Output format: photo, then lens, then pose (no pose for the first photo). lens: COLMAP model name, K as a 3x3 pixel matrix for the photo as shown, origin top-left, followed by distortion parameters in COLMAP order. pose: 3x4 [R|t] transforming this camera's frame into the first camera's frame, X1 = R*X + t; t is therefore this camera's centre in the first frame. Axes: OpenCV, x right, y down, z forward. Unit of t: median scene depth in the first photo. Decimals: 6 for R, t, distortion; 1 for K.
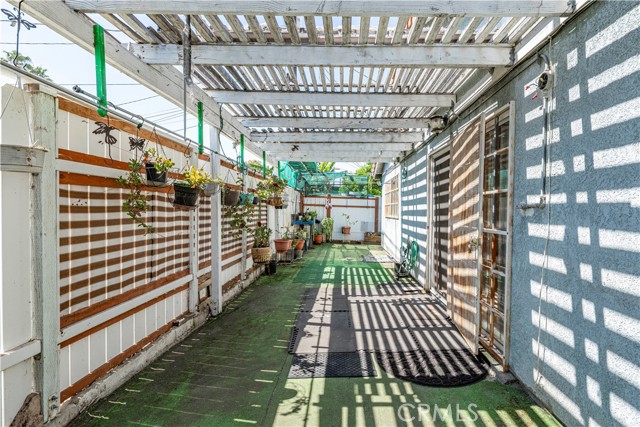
lens RADIAL K [[314.5, 0, 320.9], [0, 314.5, 214.8], [0, 0, 1]] dist [0.000101, 0.000111]
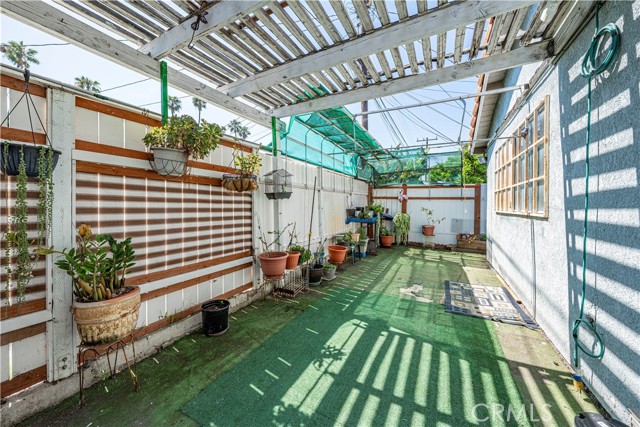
lens RADIAL K [[228.3, 0, 316.9], [0, 228.3, 210.0], [0, 0, 1]] dist [0.002319, 0.000044]
pose [[0.906041, -0.003240, -0.423178, 0.070957], [0.002529, 0.999994, -0.002242, 0.001337], [0.423183, 0.000961, 0.906044, 0.400414]]
